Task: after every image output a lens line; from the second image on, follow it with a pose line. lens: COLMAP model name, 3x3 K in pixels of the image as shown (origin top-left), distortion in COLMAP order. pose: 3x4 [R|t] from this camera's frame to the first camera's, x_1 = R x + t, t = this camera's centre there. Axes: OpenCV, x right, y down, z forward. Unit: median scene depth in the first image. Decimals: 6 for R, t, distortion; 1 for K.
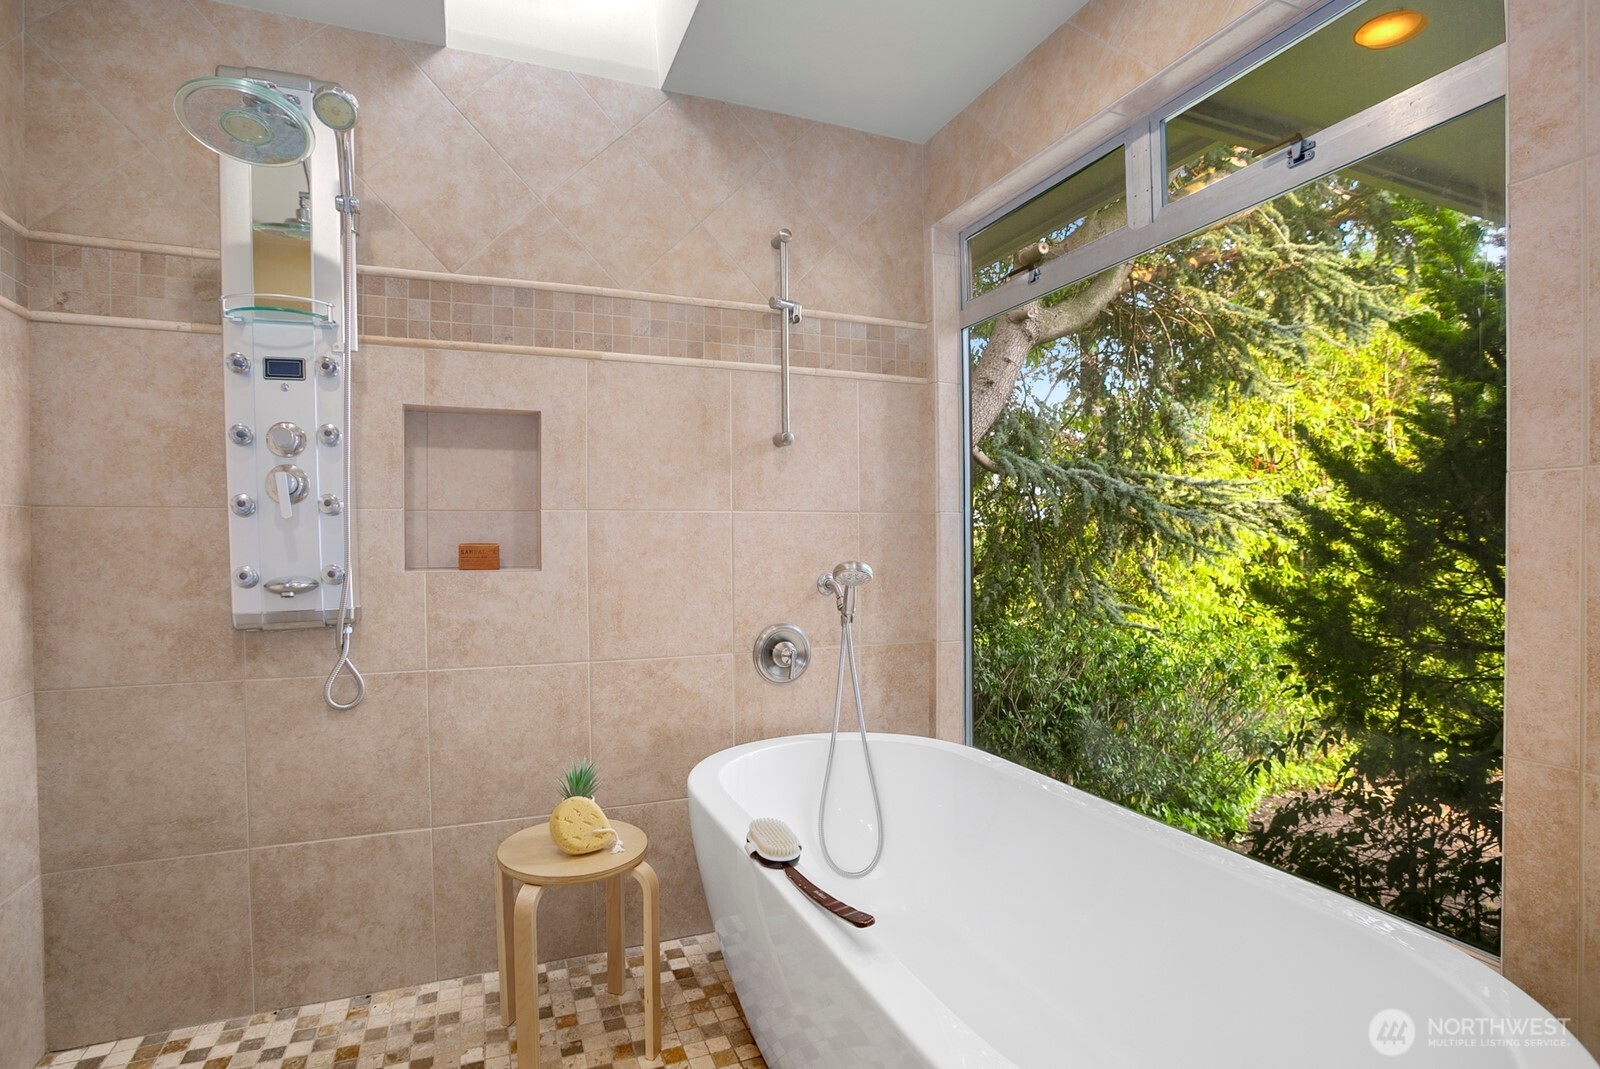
lens RADIAL K [[804.1, 0, 803.0], [0, 804.1, 557.6], [0, 0, 1]] dist [-0.098760, 0.057954]
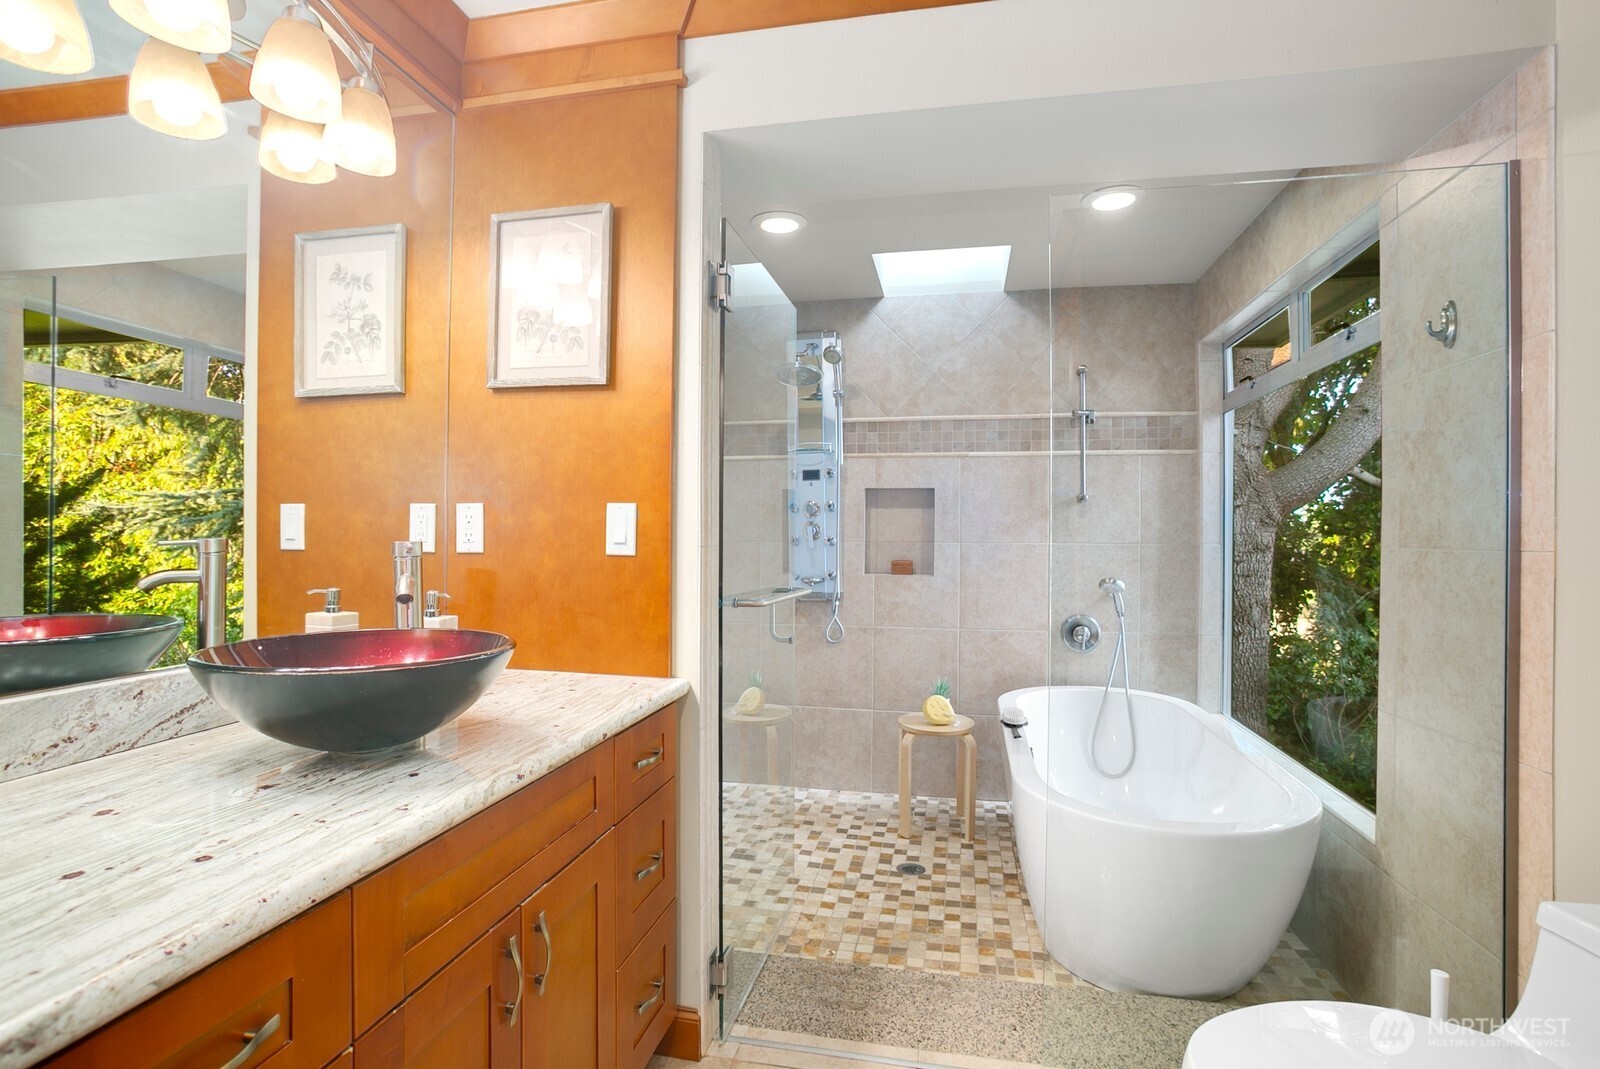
lens RADIAL K [[780.3, 0, 788.6], [0, 780.3, 532.4], [0, 0, 1]] dist [-0.081609, 0.042997]
pose [[0.821732, 0.007900, -0.569820, 0.401822], [-0.021686, 0.999613, -0.017414, -0.044752], [0.569462, 0.026666, 0.821585, -0.634157]]
